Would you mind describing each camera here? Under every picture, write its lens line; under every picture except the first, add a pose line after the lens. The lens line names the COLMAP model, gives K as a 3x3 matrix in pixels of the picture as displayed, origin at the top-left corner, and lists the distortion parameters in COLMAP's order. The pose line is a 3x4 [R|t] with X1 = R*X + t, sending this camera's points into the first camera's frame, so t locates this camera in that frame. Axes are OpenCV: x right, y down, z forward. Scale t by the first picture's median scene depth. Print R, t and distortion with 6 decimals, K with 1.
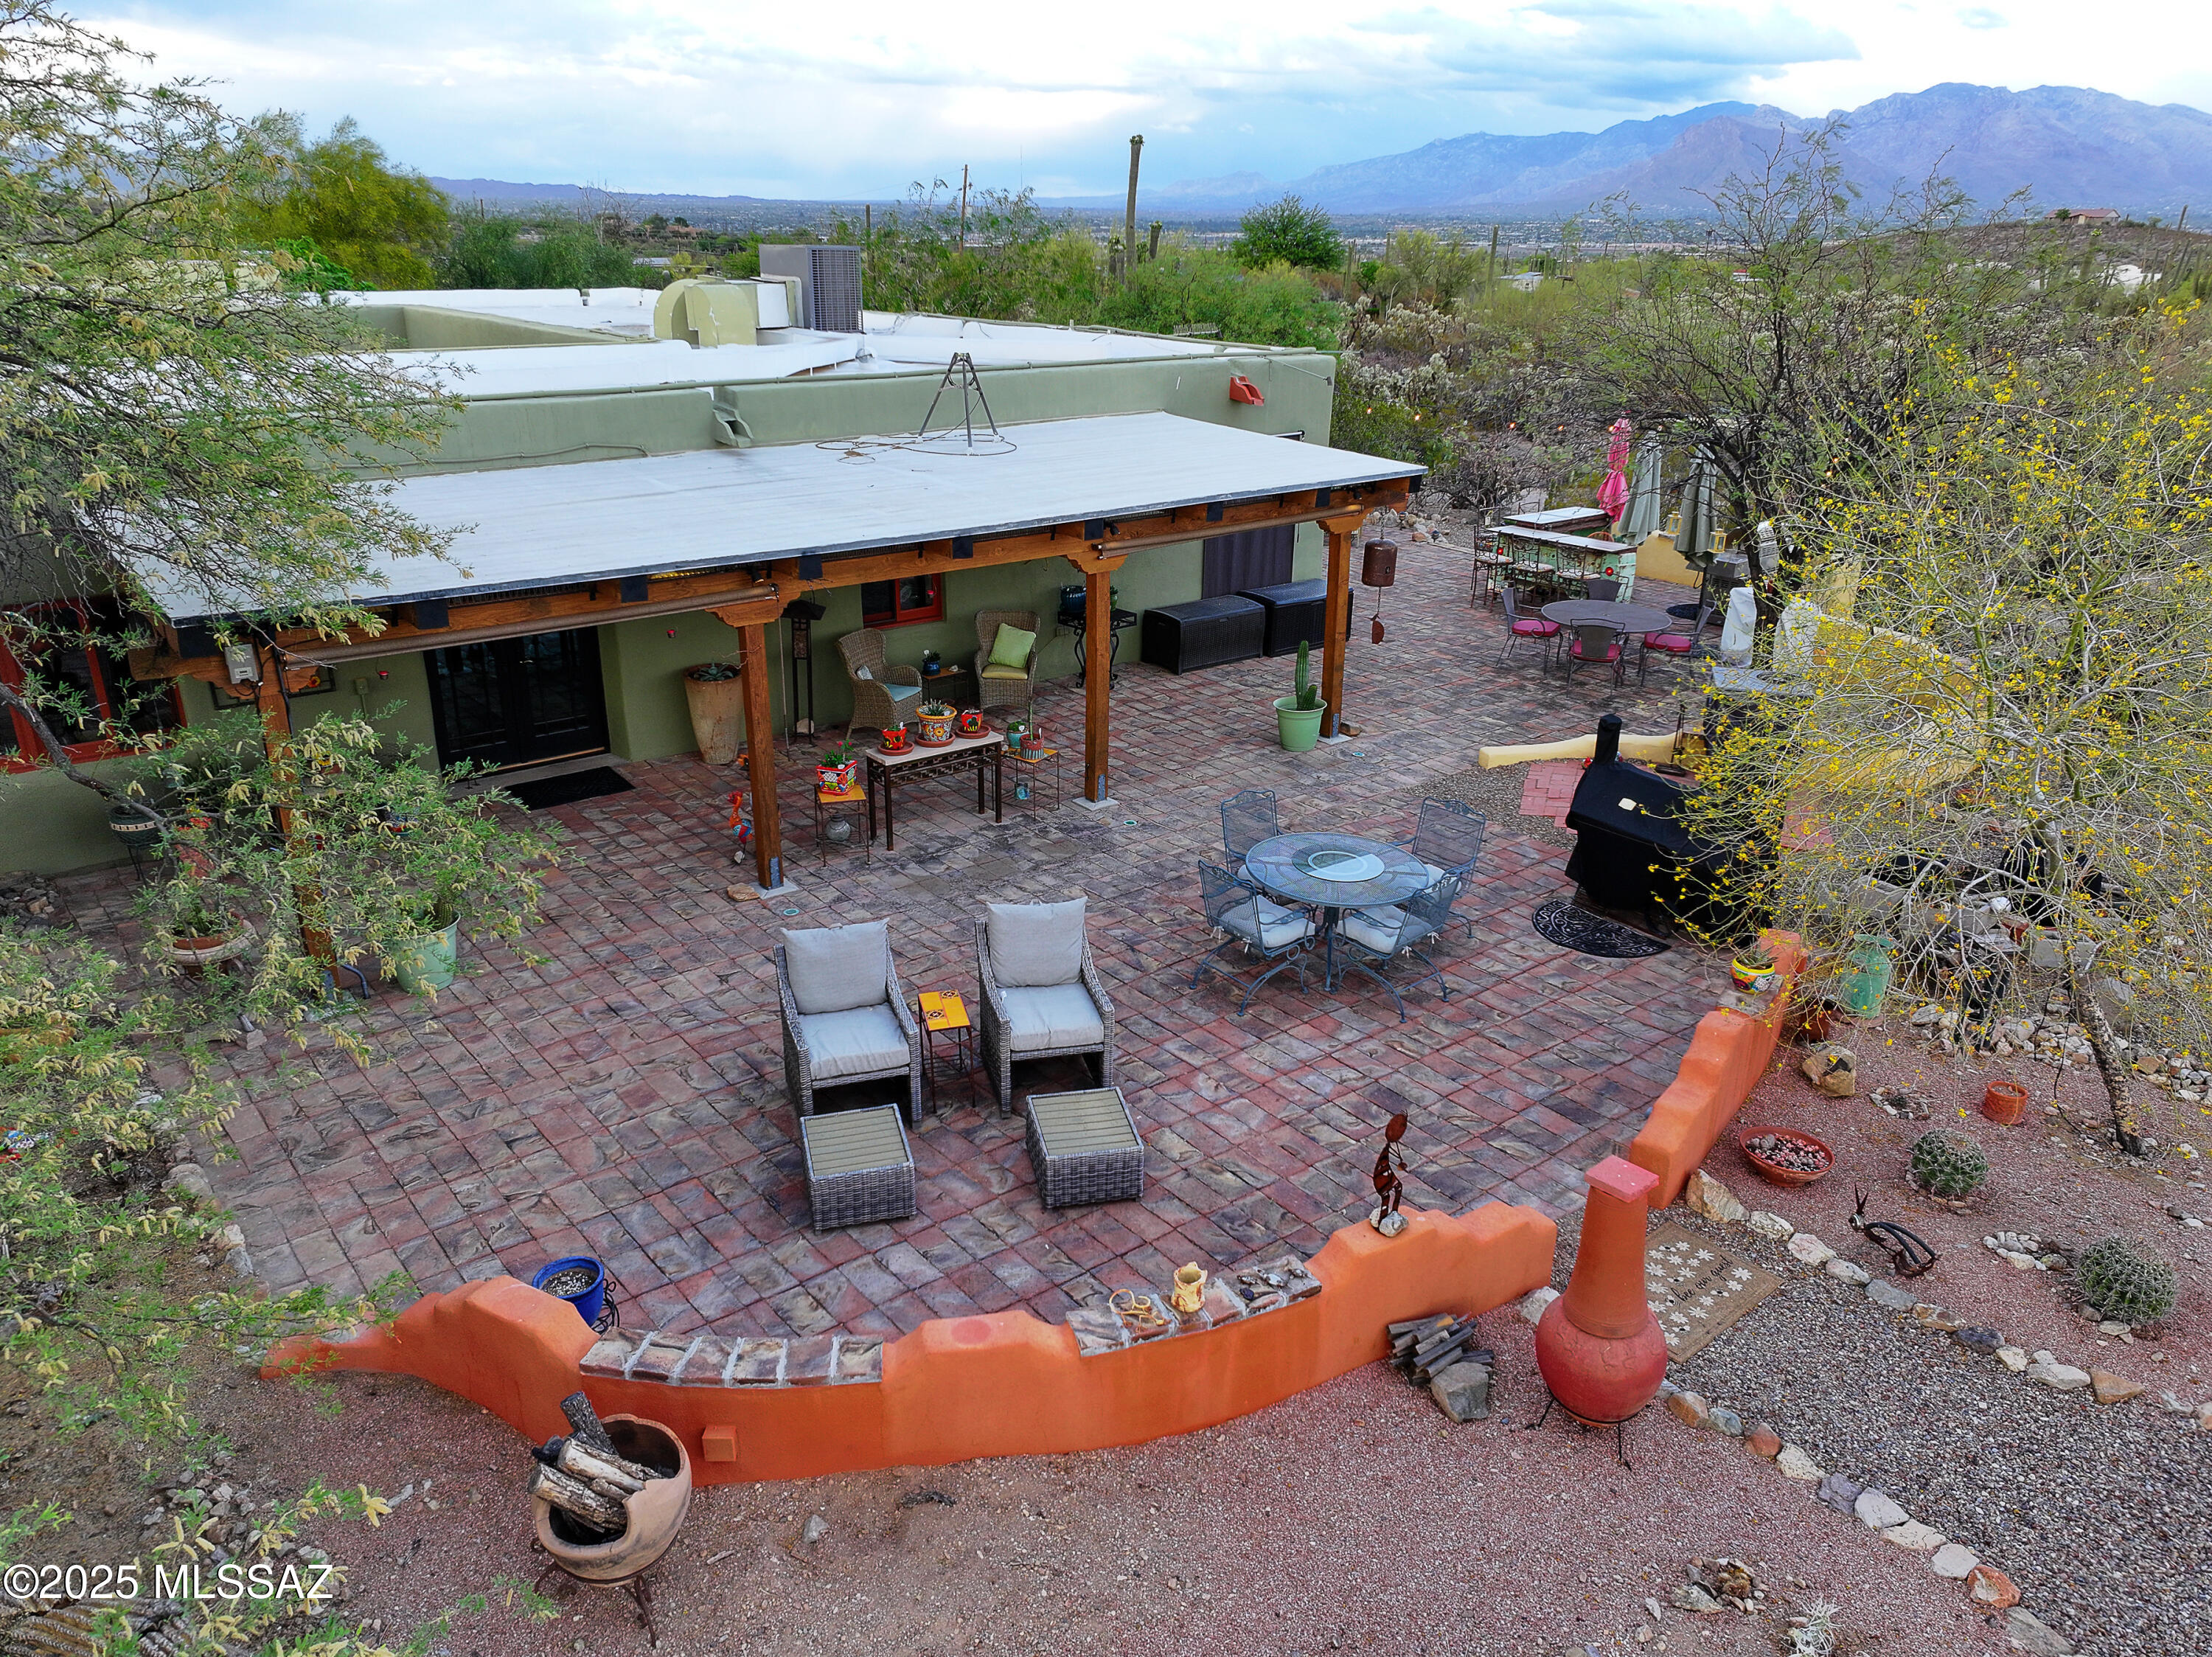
lens RADIAL K [[1620.6, 0, 1106.0], [0, 1620.6, 828.5], [0, 0, 1]] dist [0.011982, -0.006987]
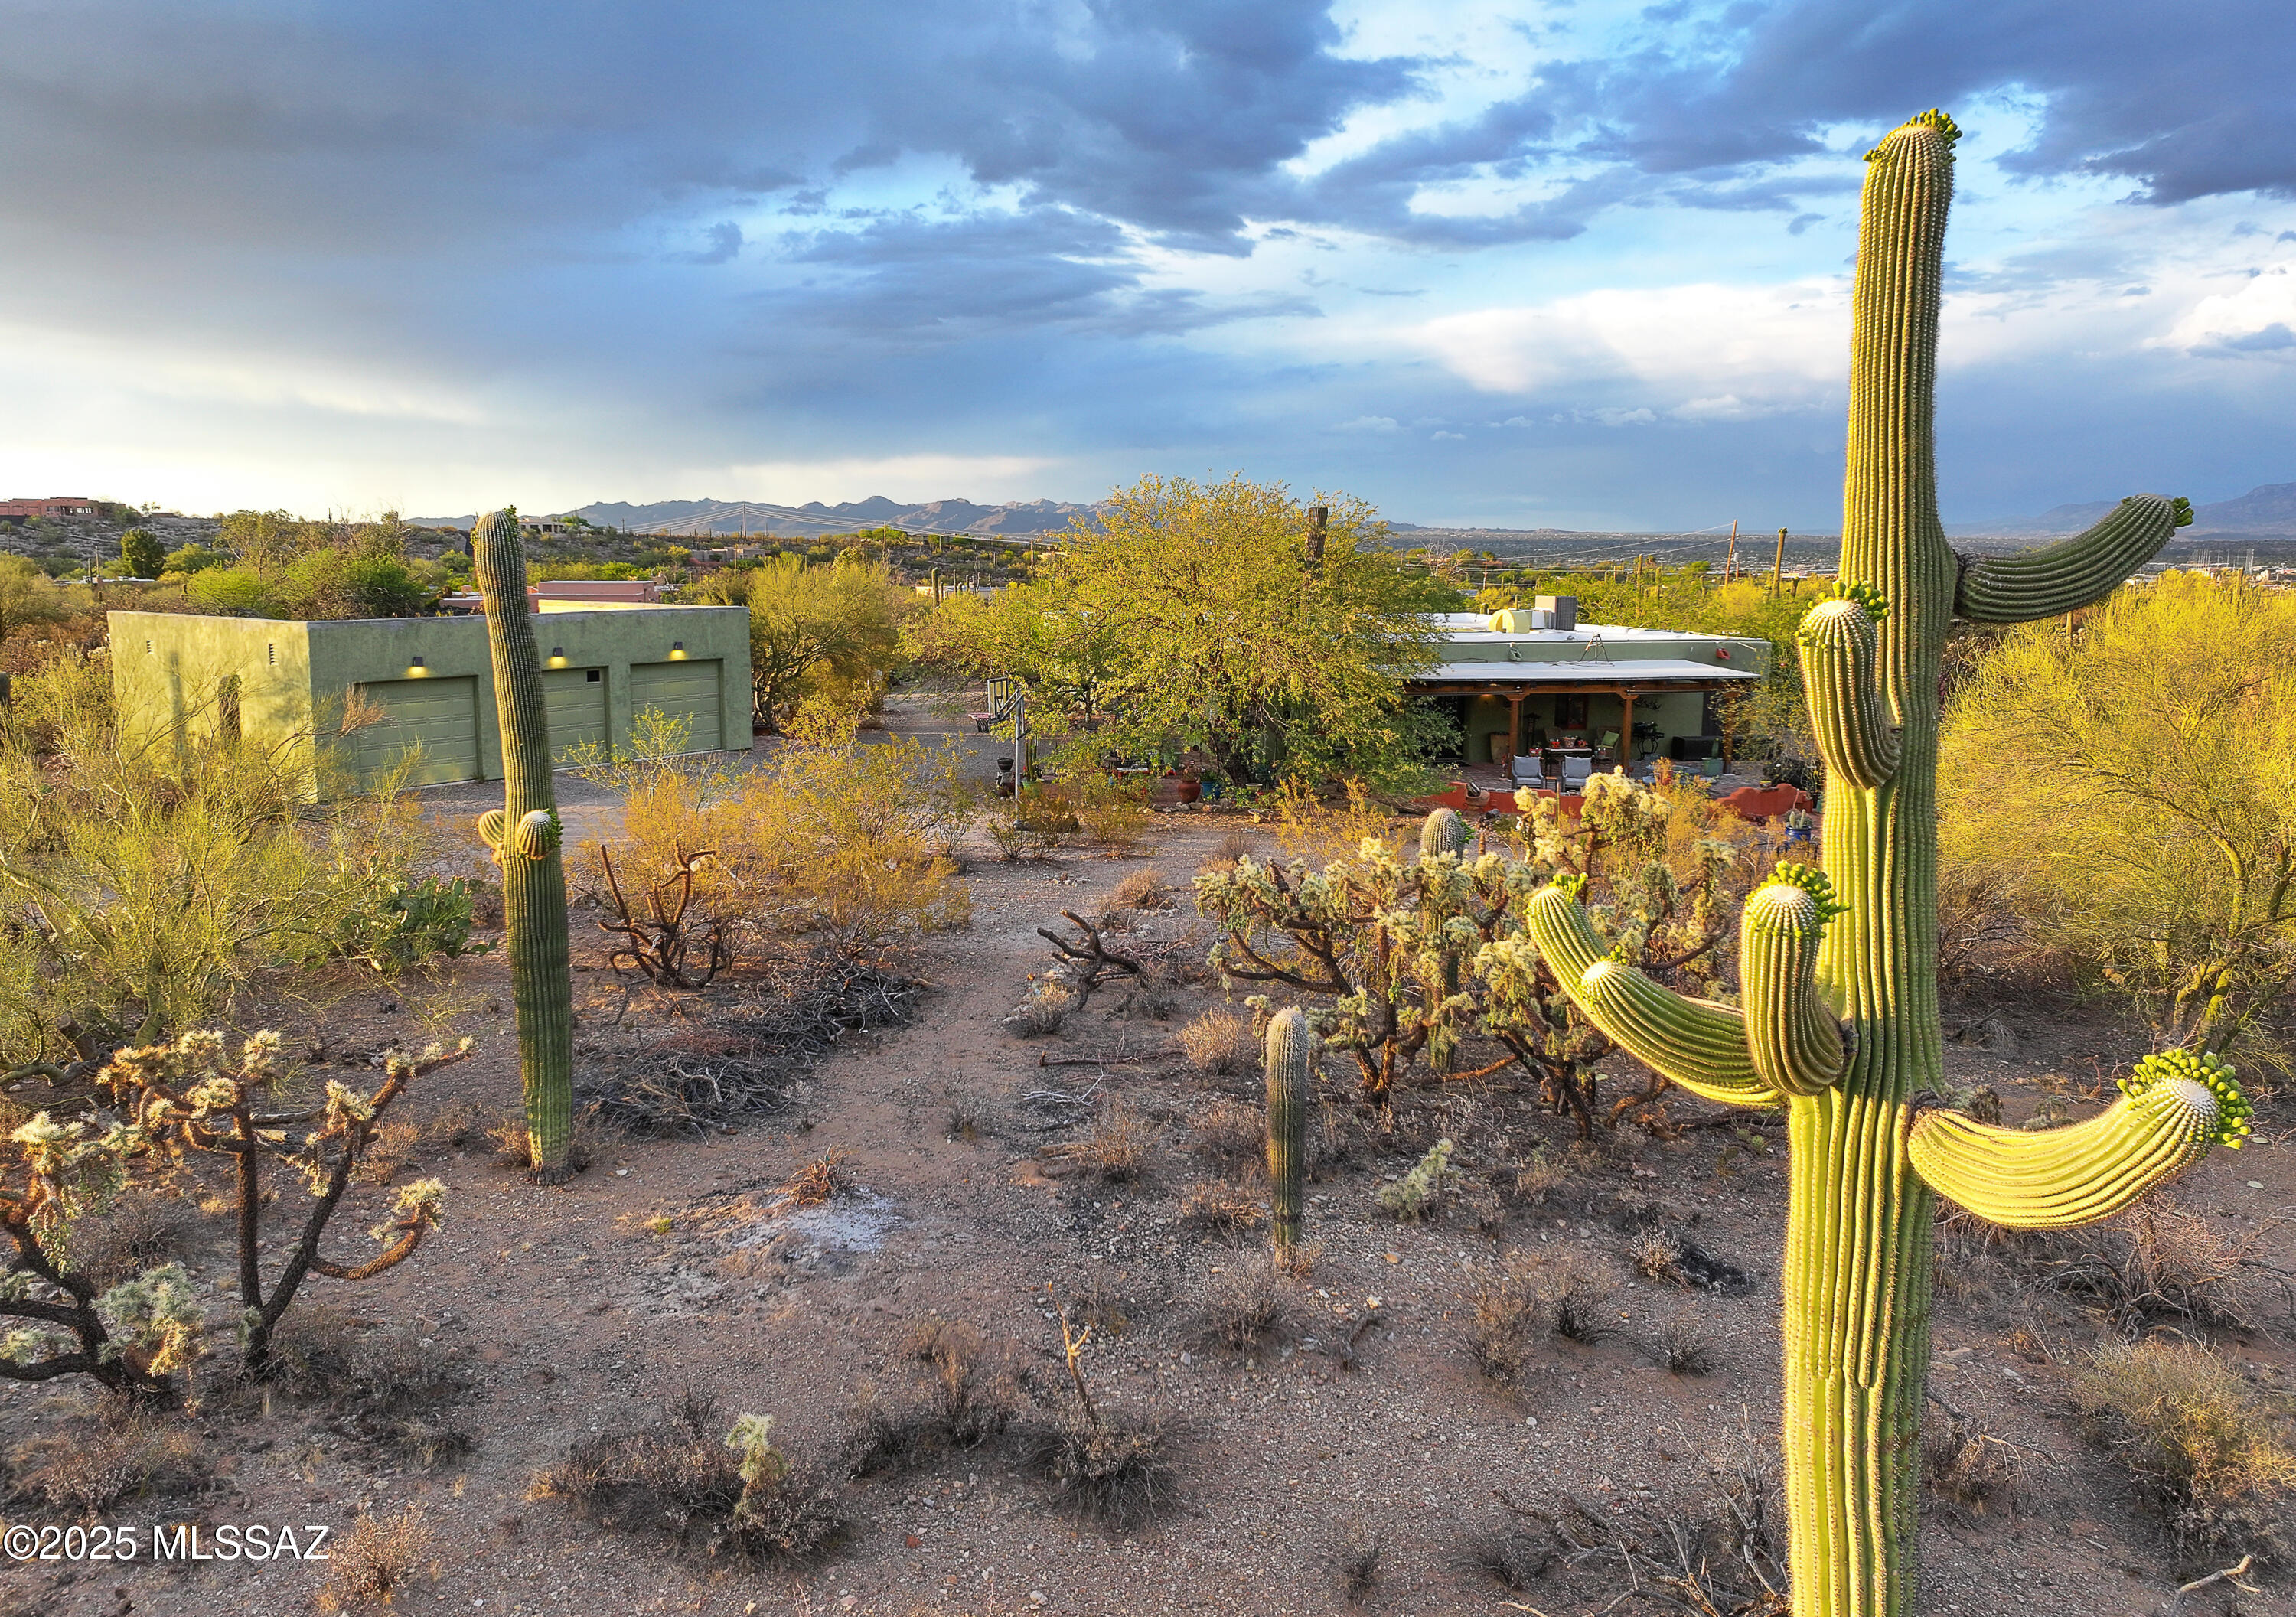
lens RADIAL K [[1639.6, 0, 1136.6], [0, 1639.6, 772.3], [0, 0, 1]] dist [0.031808, -0.056648]
pose [[0.899019, 0.057659, -0.434096, 0.644352], [-0.156416, 0.968182, -0.195340, 0.911174], [0.409021, 0.243514, 0.879433, -2.603901]]
